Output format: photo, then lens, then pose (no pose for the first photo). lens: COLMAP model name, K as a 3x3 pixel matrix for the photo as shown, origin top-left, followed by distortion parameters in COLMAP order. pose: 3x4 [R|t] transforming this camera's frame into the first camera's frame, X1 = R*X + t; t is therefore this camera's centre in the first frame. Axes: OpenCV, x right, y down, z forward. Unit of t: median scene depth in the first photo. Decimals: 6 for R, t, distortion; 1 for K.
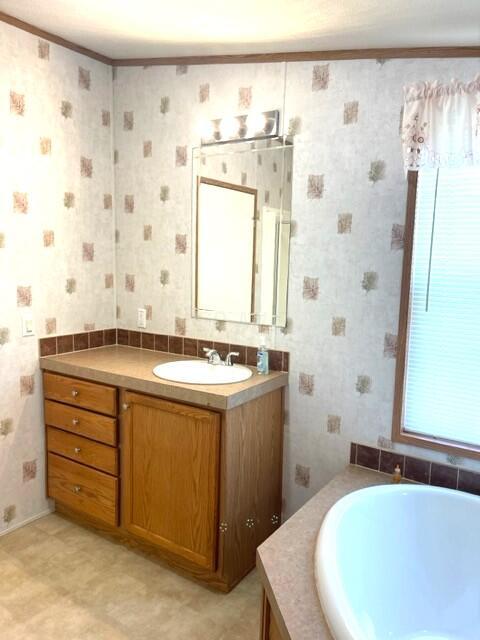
lens RADIAL K [[480.8, 0, 244.1], [0, 480.8, 318.8], [0, 0, 1]] dist [0.064100, -0.082680]
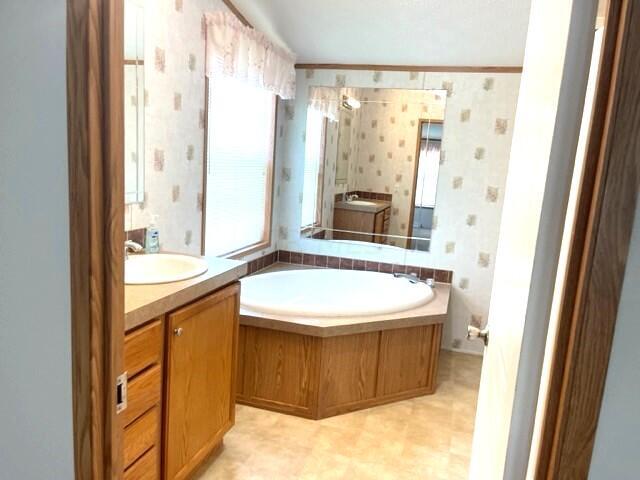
lens RADIAL K [[480.8, 0, 322.2], [0, 480.8, 237.2], [0, 0, 1]] dist [0.064100, -0.082680]
pose [[-0.295162, -0.187369, 0.936895, -1.034856], [0.051347, 0.976055, 0.211377, -0.110843], [-0.954066, 0.110497, -0.278474, 1.044456]]
